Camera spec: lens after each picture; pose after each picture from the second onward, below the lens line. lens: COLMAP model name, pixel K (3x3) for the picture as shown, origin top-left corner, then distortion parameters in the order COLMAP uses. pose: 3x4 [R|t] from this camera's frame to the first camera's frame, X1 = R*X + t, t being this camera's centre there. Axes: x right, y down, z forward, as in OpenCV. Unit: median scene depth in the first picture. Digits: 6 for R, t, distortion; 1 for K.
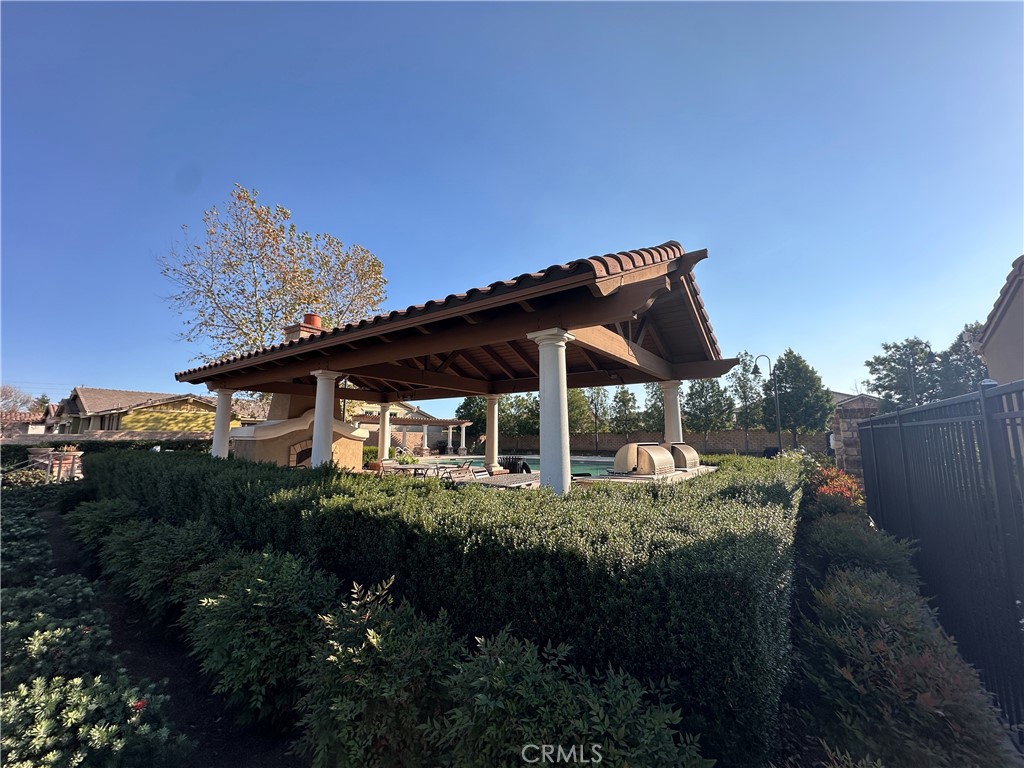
lens RADIAL K [[409.0, 0, 509.8], [0, 409.0, 381.6], [0, 0, 1]] dist [-0.000322, 0.000345]
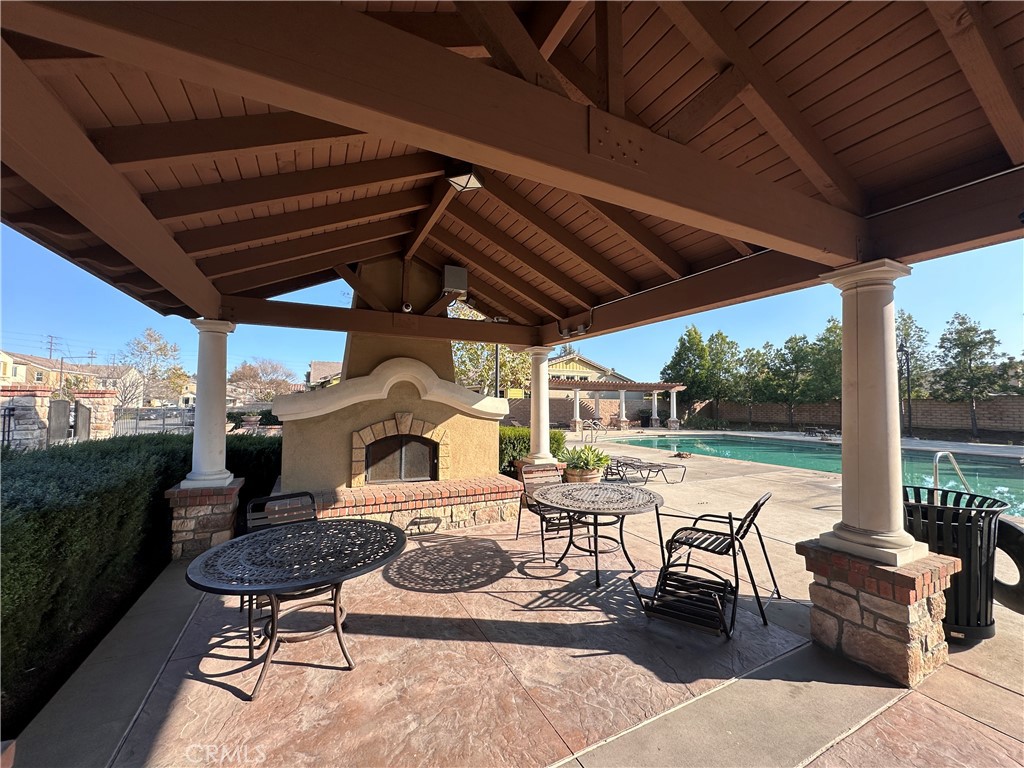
lens RADIAL K [[409.0, 0, 510.6], [0, 409.0, 386.8], [0, 0, 1]] dist [-0.000322, 0.000345]
pose [[0.890849, -0.016155, -0.454013, -0.041668], [0.059250, 0.994963, 0.080855, 0.023698], [0.450420, -0.098929, 0.887319, 0.210107]]
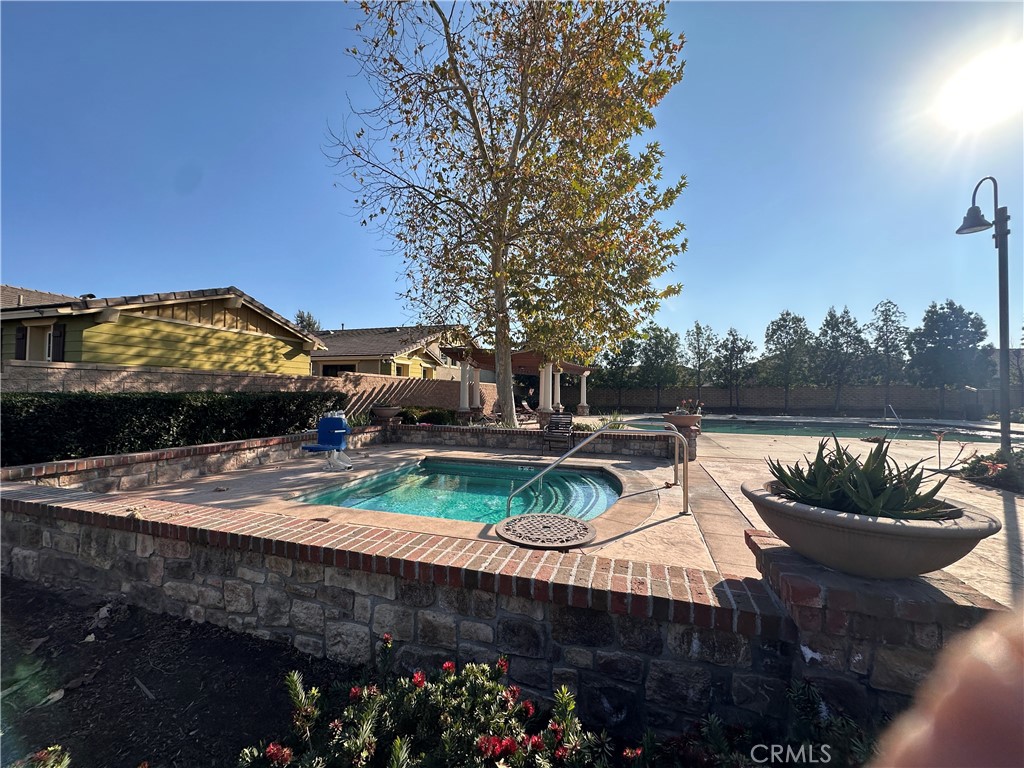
lens RADIAL K [[409.0, 0, 512.9], [0, 409.0, 382.3], [0, 0, 1]] dist [-0.000322, 0.000345]
pose [[0.944638, 0.014328, 0.327802, -0.517855], [-0.051311, 0.993205, 0.104454, 0.056051], [-0.324078, -0.115491, 0.938954, 0.389385]]
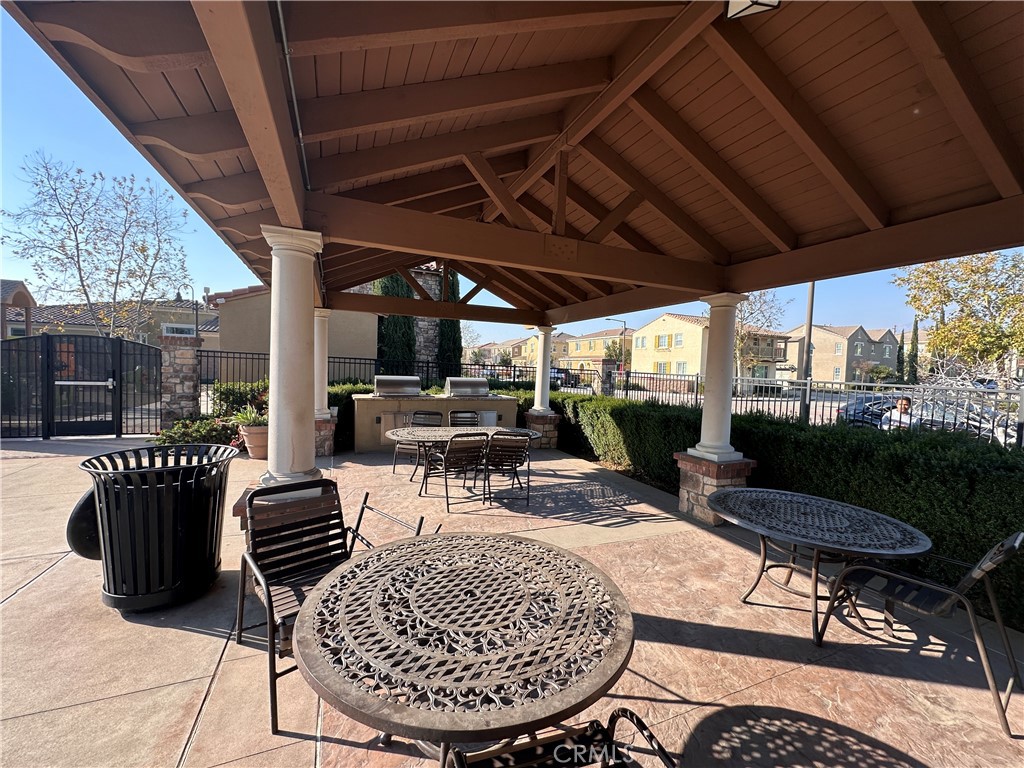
lens RADIAL K [[409.0, 0, 508.3], [0, 409.0, 388.2], [0, 0, 1]] dist [-0.000322, 0.000345]
pose [[-0.860985, -0.059750, 0.505108, -0.102889], [-0.108752, 0.991736, -0.068059, 0.045683], [-0.496867, -0.113529, -0.860369, 0.371577]]
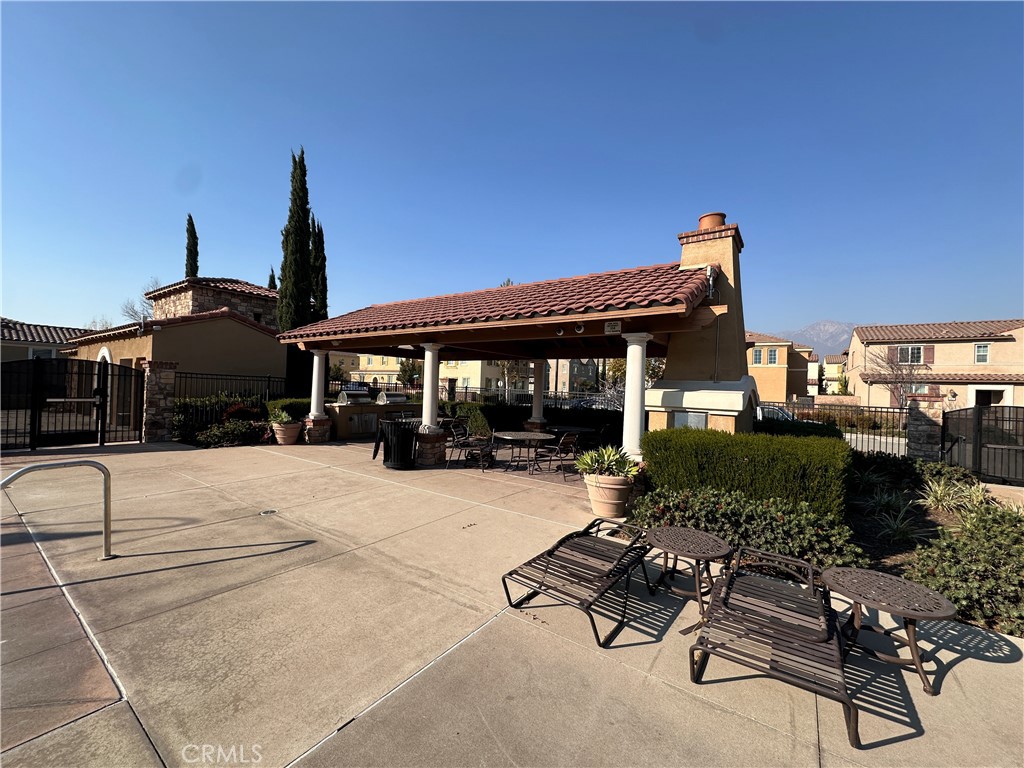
lens RADIAL K [[409.0, 0, 512.6], [0, 409.0, 386.2], [0, 0, 1]] dist [-0.000322, 0.000345]
pose [[-0.998965, -0.038436, -0.024313, -0.058291], [-0.034559, 0.989035, -0.143579, 0.076282], [0.029565, -0.142590, -0.989340, 0.592884]]
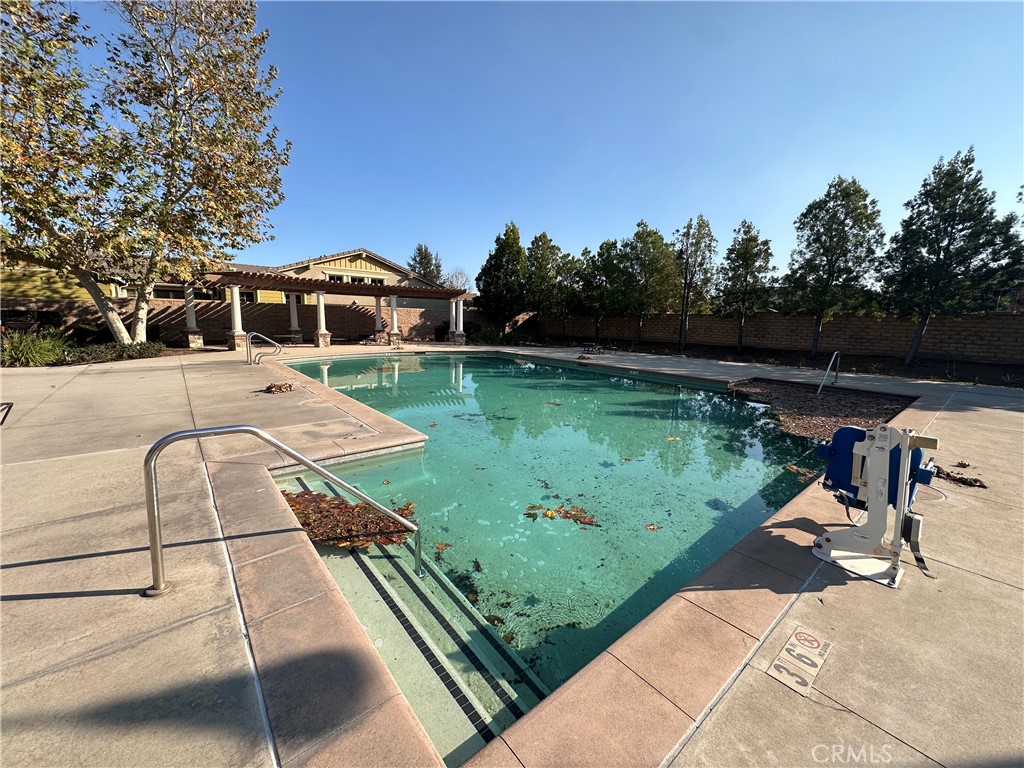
lens RADIAL K [[409.0, 0, 510.6], [0, 409.0, 382.8], [0, 0, 1]] dist [-0.000322, 0.000345]
pose [[0.971271, 0.062216, -0.229701, 0.126081], [0.006786, 0.957588, 0.288062, 0.056002], [0.237881, -0.281345, 0.929654, 0.426210]]
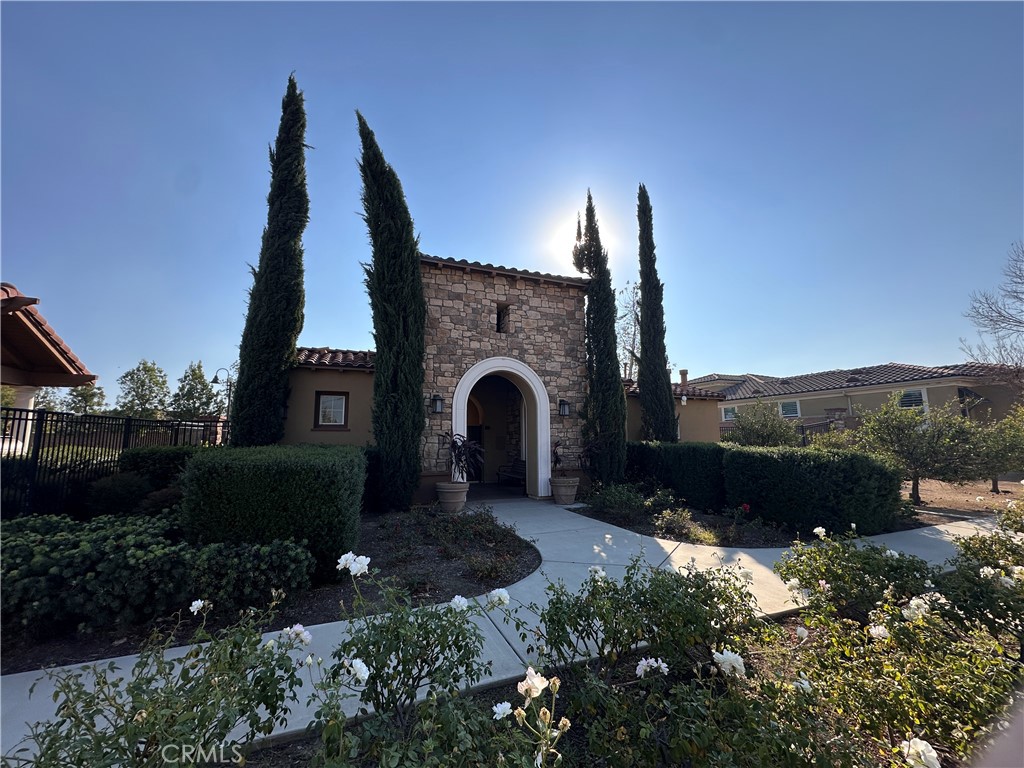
lens RADIAL K [[409.0, 0, 512.7], [0, 409.0, 384.2], [0, 0, 1]] dist [-0.000322, 0.000345]
pose [[0.523493, 0.108258, 0.845124, 0.033671], [-0.109246, 0.992236, -0.059433, -0.023877], [-0.844997, -0.061214, 0.531256, -0.198344]]
